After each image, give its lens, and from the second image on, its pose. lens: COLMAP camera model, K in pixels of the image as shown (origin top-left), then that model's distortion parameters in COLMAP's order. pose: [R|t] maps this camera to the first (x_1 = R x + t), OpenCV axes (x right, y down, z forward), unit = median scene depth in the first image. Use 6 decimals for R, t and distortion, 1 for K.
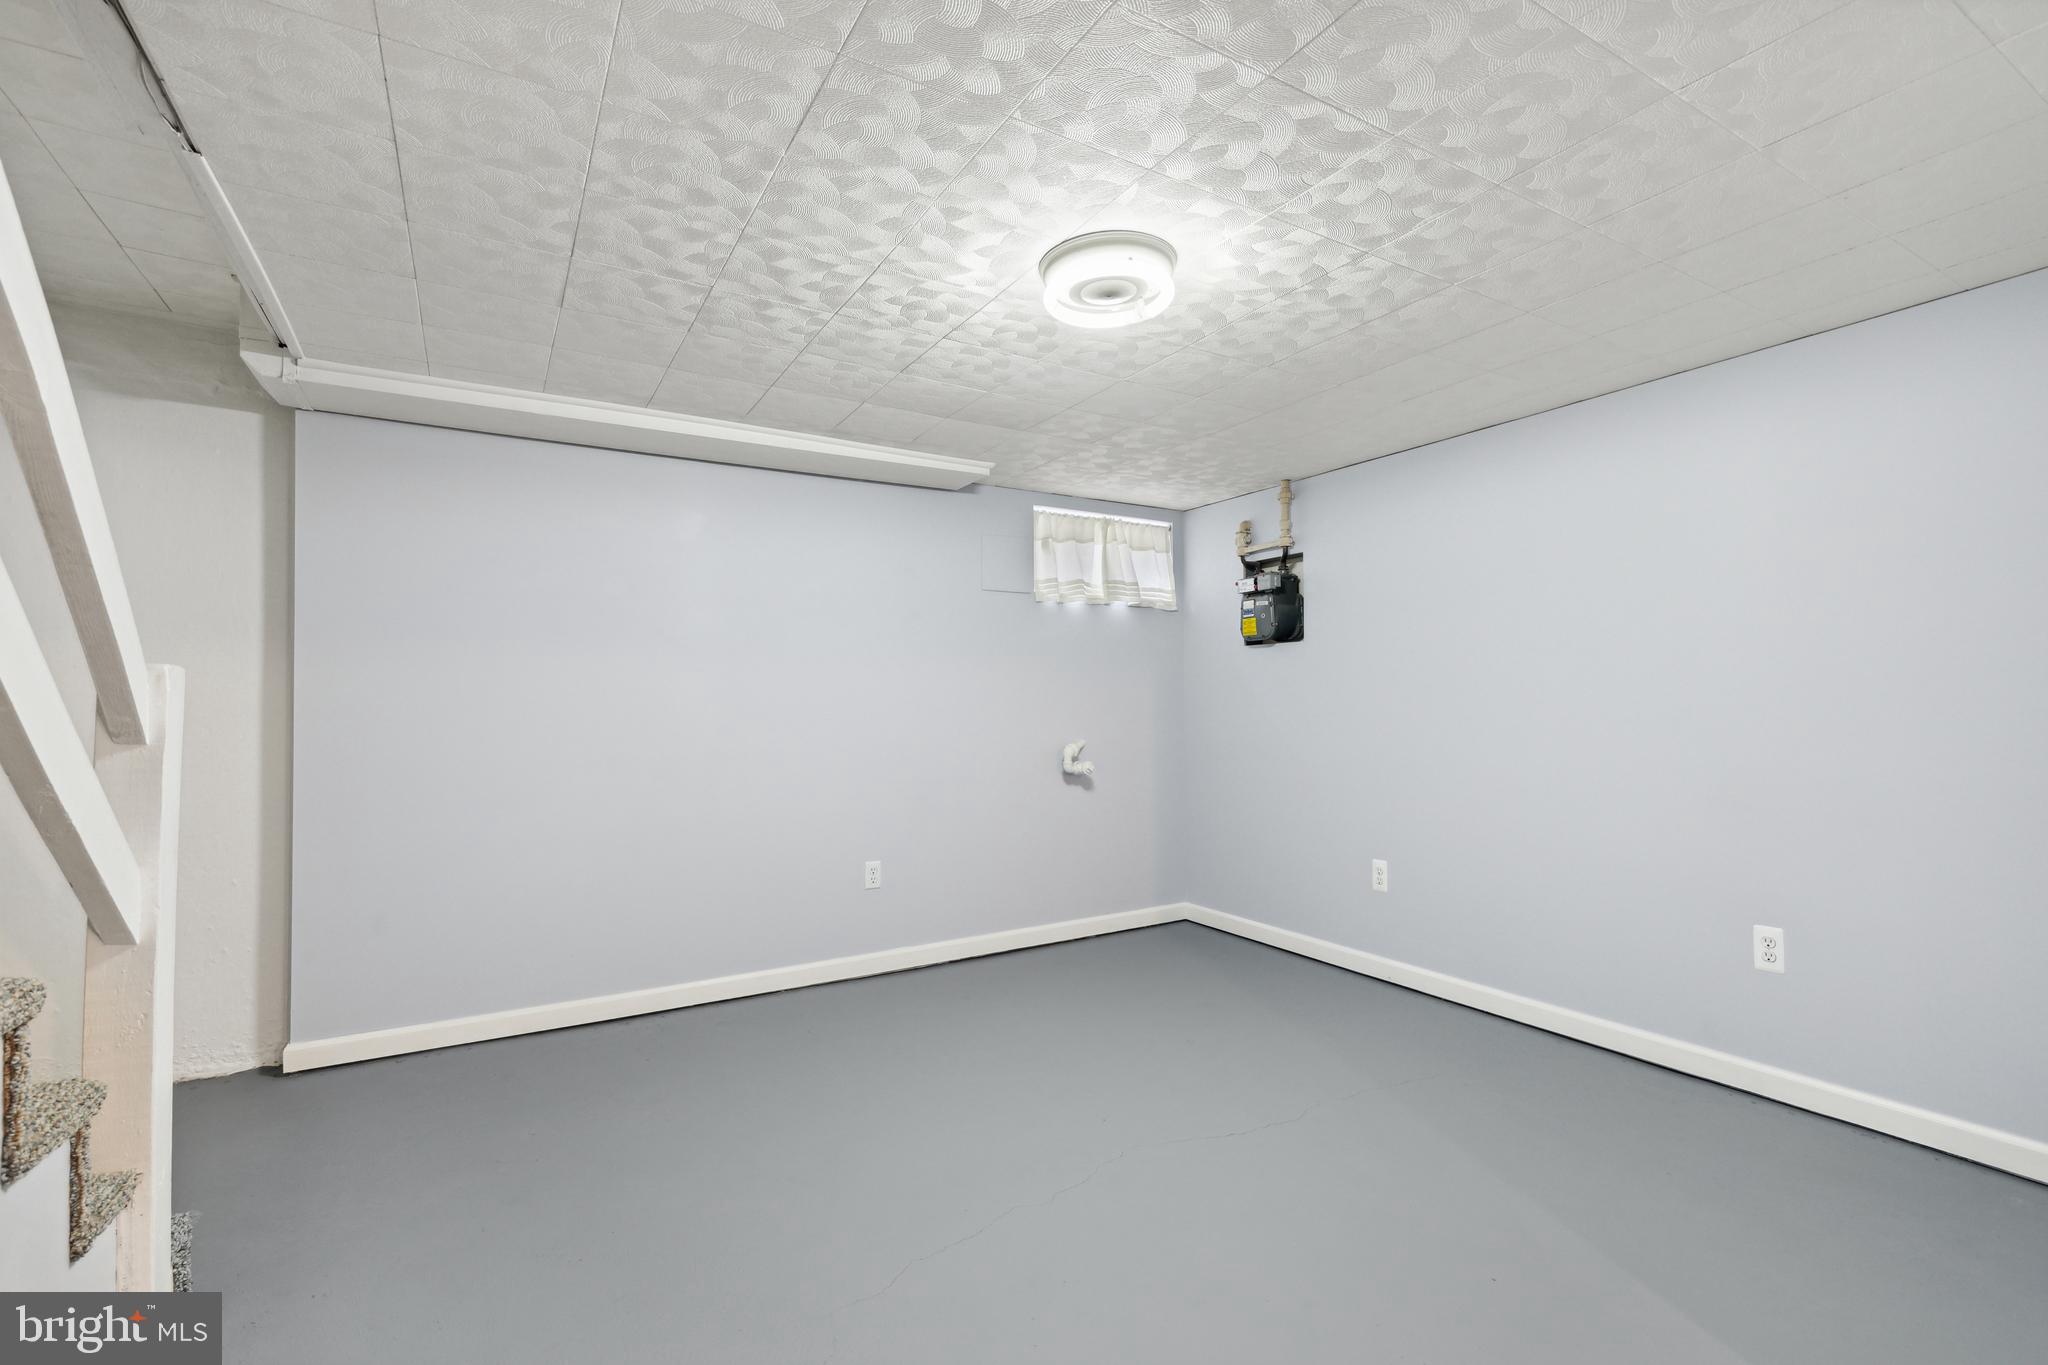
lens RADIAL K [[943.0, 0, 1025.2], [0, 943.0, 684.7], [0, 0, 1]] dist [0.001941, 0.001969]
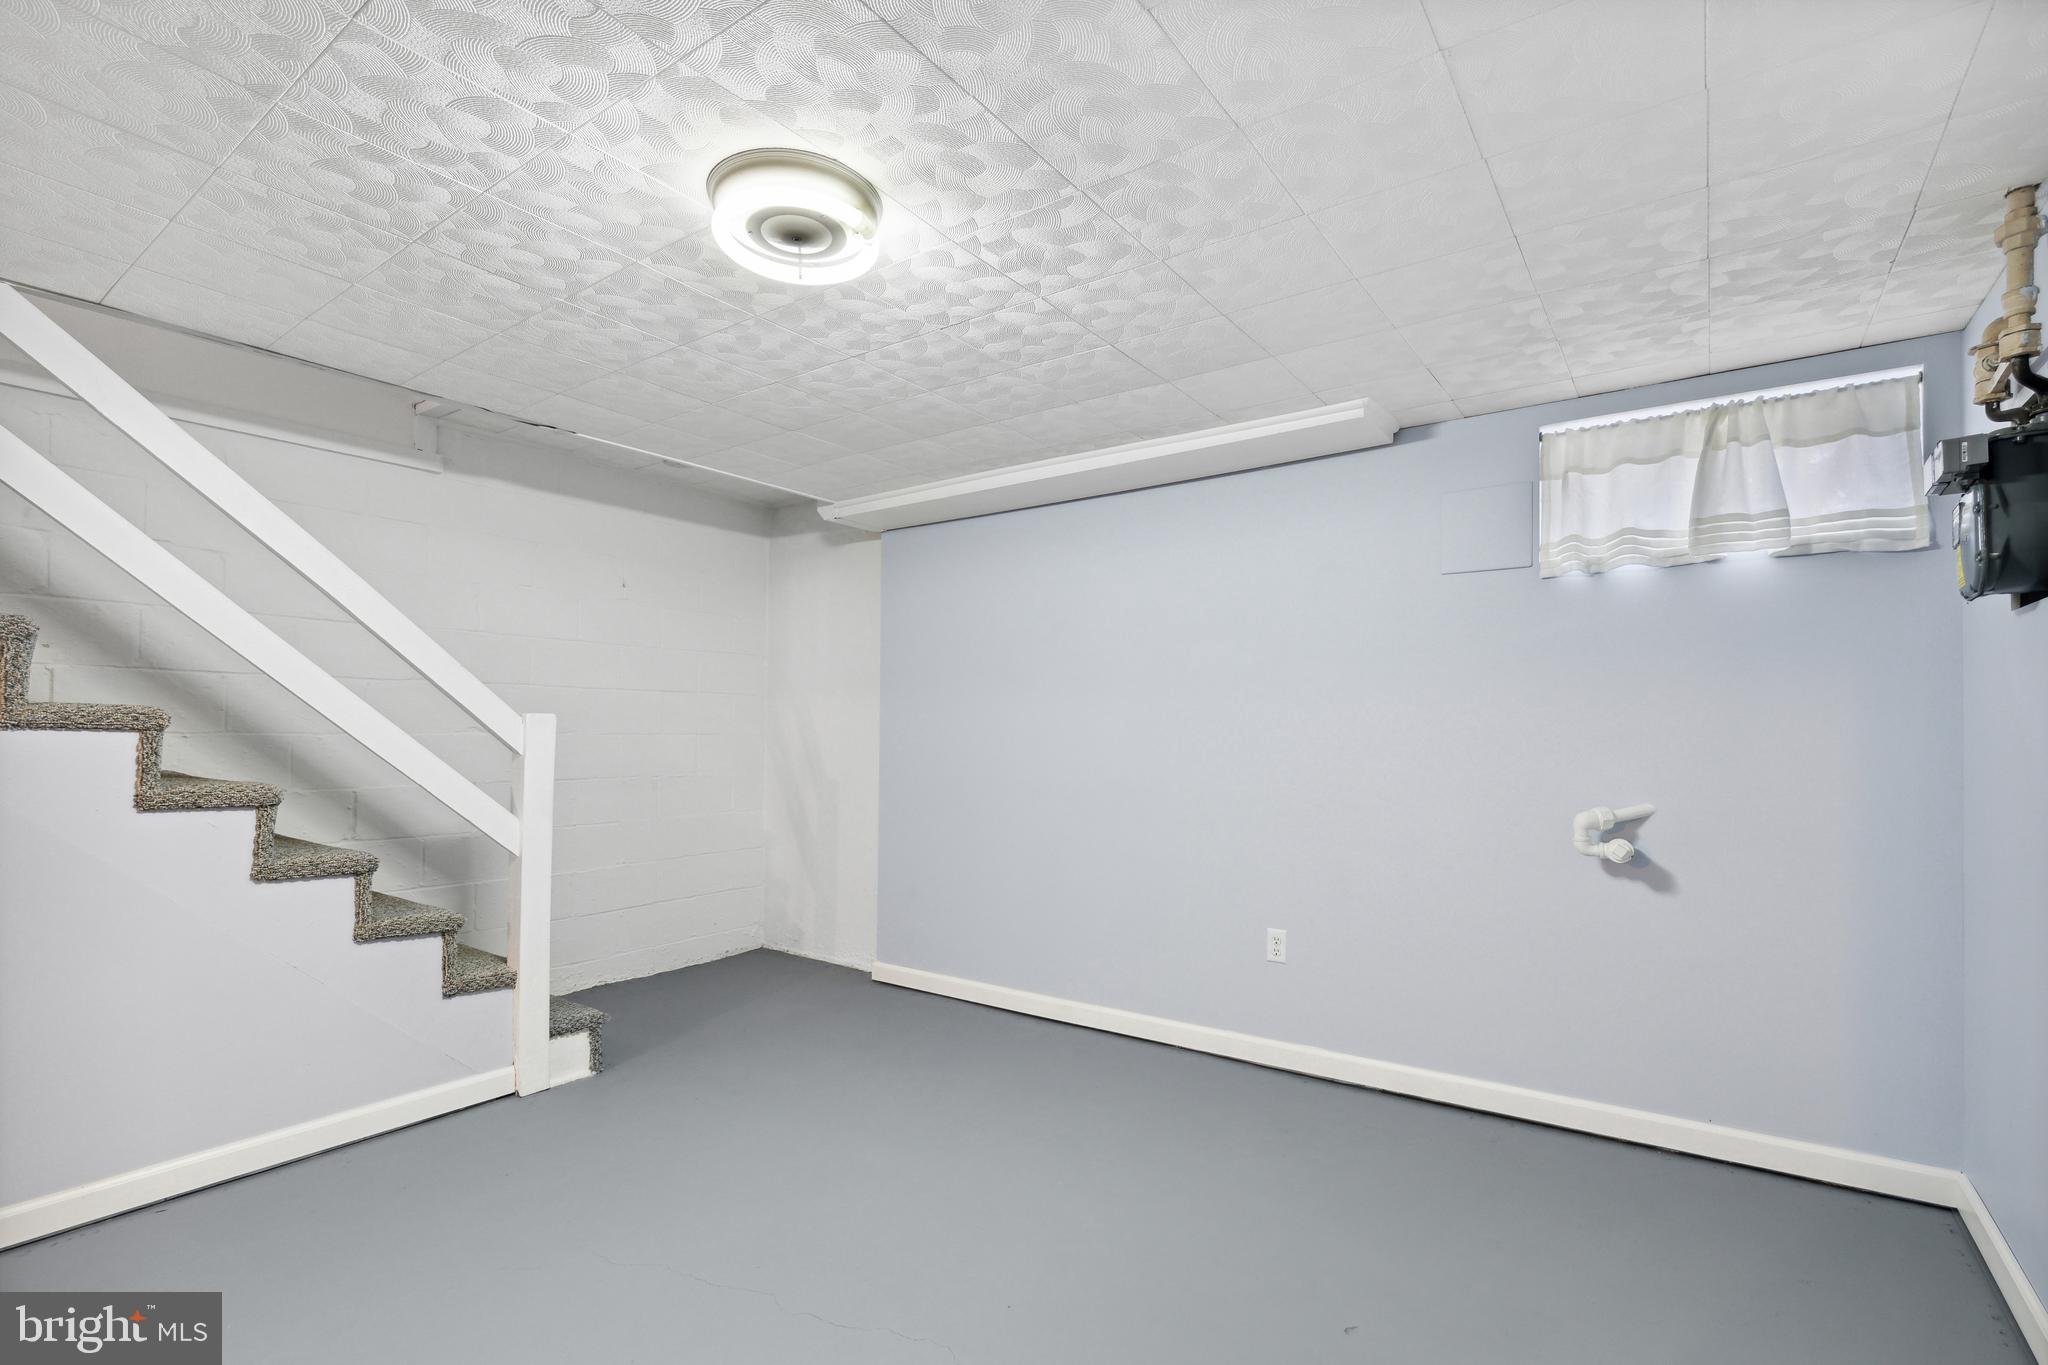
lens RADIAL K [[943.0, 0, 1025.8], [0, 943.0, 714.9], [0, 0, 1]] dist [0.001941, 0.001969]
pose [[0.384221, -0.008184, -0.923205, 0.447990], [0.012099, 0.999919, -0.003829, 0.001652], [0.923162, -0.009698, 0.384289, 0.424523]]
